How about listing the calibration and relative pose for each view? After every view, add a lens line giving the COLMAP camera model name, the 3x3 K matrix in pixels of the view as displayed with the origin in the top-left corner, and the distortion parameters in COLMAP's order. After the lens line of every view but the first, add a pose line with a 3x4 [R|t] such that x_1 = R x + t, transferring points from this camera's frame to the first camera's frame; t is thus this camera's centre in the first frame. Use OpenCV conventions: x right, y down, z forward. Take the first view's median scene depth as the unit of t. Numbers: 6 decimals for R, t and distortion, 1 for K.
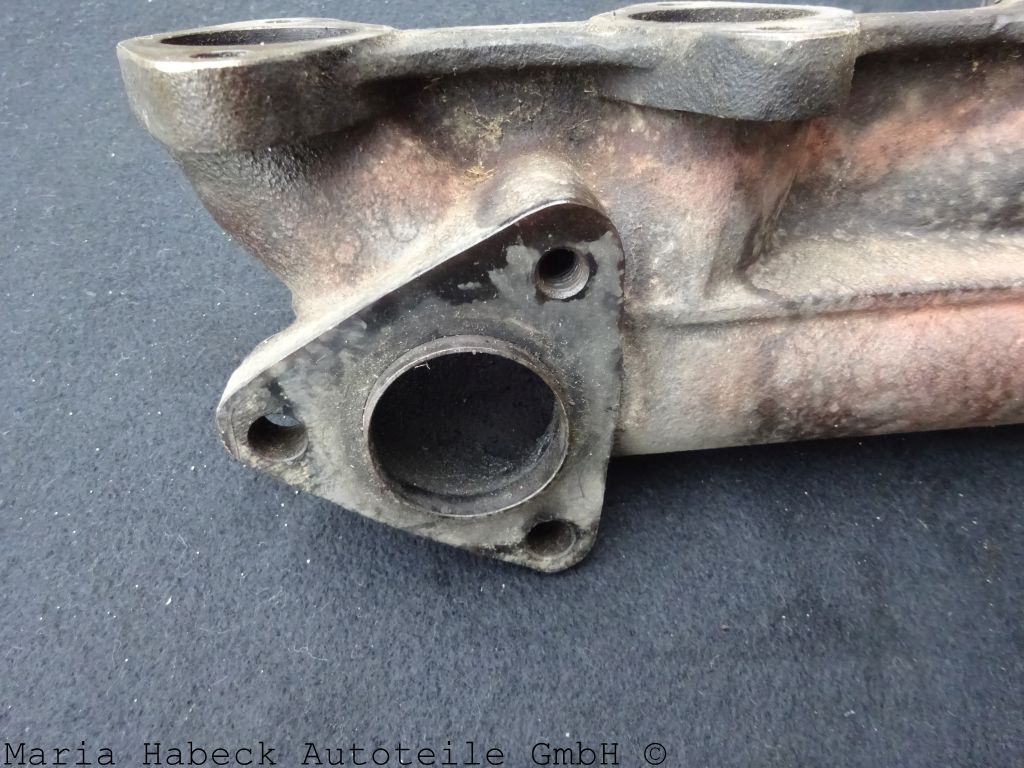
lens RADIAL K [[724.5, 0, 518.2], [0, 724.5, 383.0], [0, 0, 1]] dist [0.023898, -0.014925]
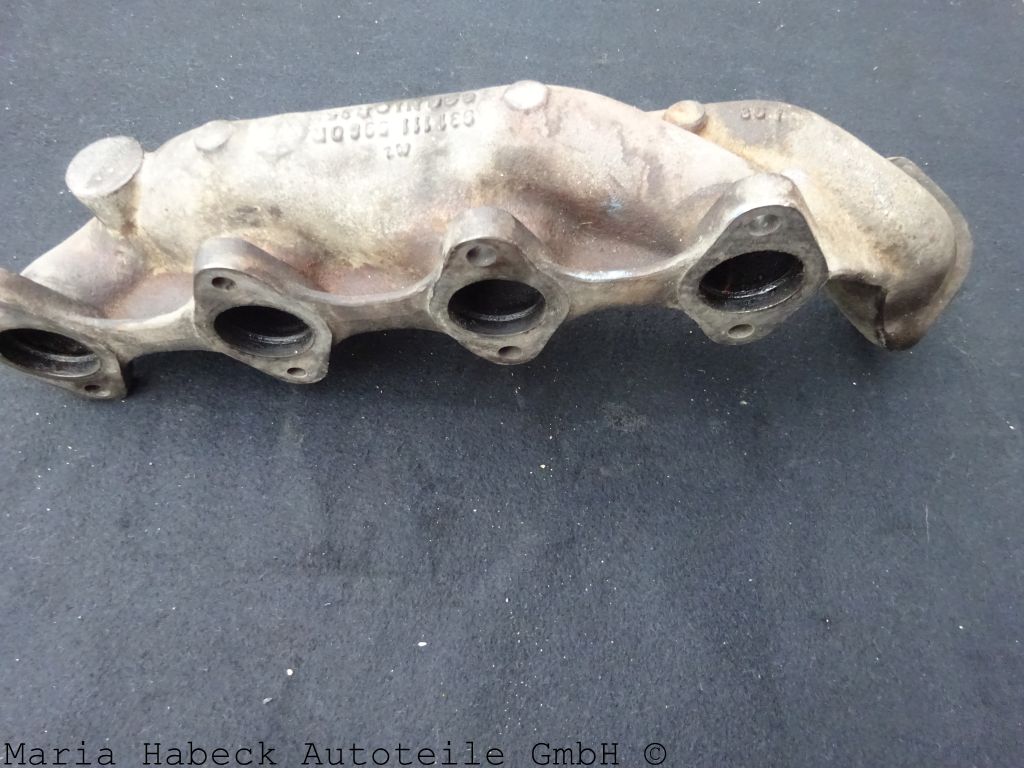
lens RADIAL K [[724.5, 0, 508.9], [0, 724.5, 383.3], [0, 0, 1]] dist [0.023898, -0.014925]
pose [[0.996613, 0.065249, 0.050052, 0.793384], [-0.067587, 0.996628, 0.046529, -0.240848], [-0.046847, -0.049754, 0.997662, -0.884123]]
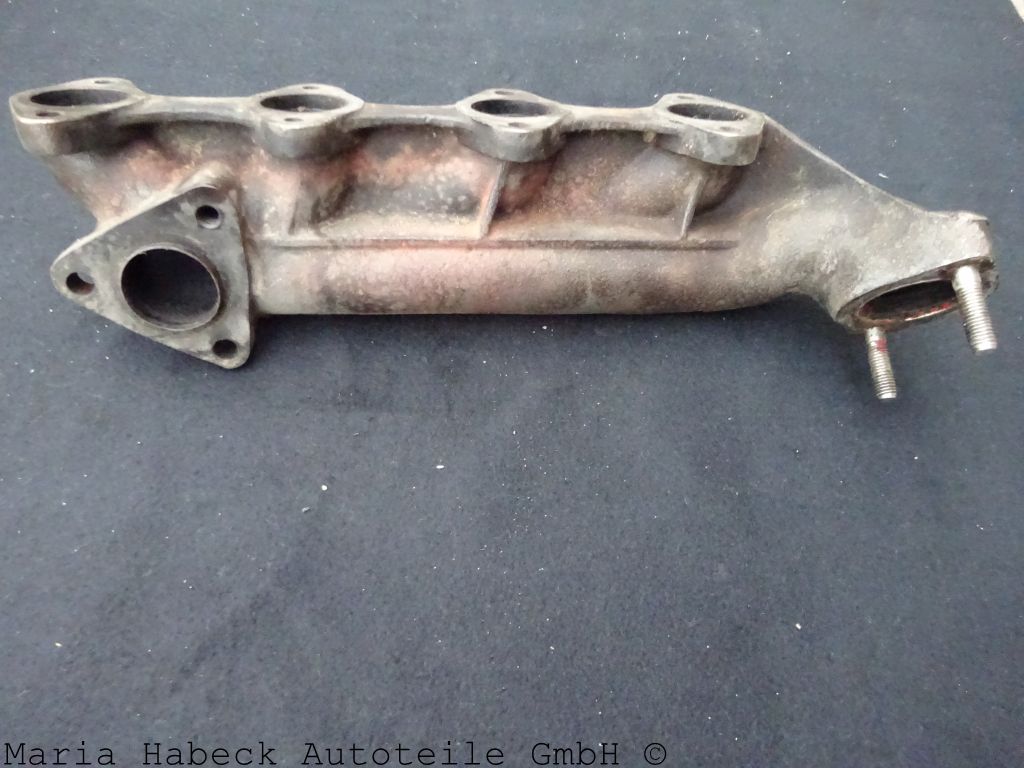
lens RADIAL K [[724.5, 0, 508.5], [0, 724.5, 380.9], [0, 0, 1]] dist [0.023898, -0.014925]
pose [[0.996949, 0.057297, 0.053005, 0.780753], [-0.059048, 0.997739, 0.032083, 0.201189], [-0.051047, -0.035115, 0.998079, -1.158212]]
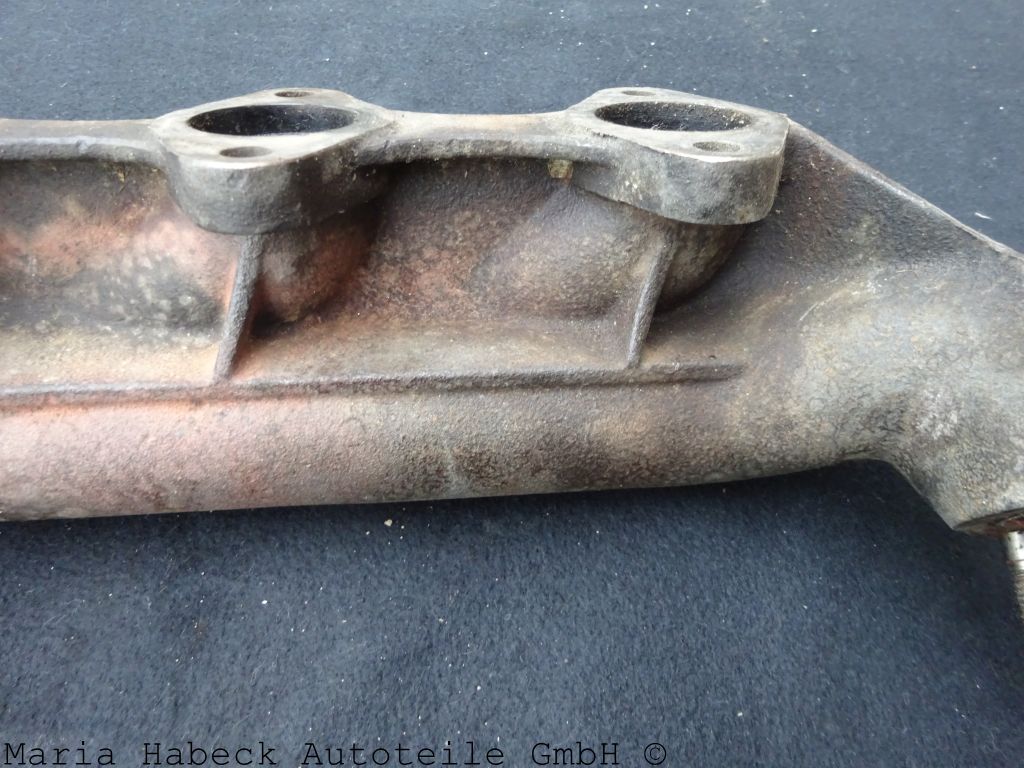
lens RADIAL K [[724.5, 0, 503.2], [0, 724.5, 384.1], [0, 0, 1]] dist [0.023898, -0.014925]
pose [[0.999130, 0.033820, 0.024401, 1.178892], [-0.033904, 0.999420, 0.003040, -0.159791], [-0.024285, -0.003865, 0.999698, -0.069244]]
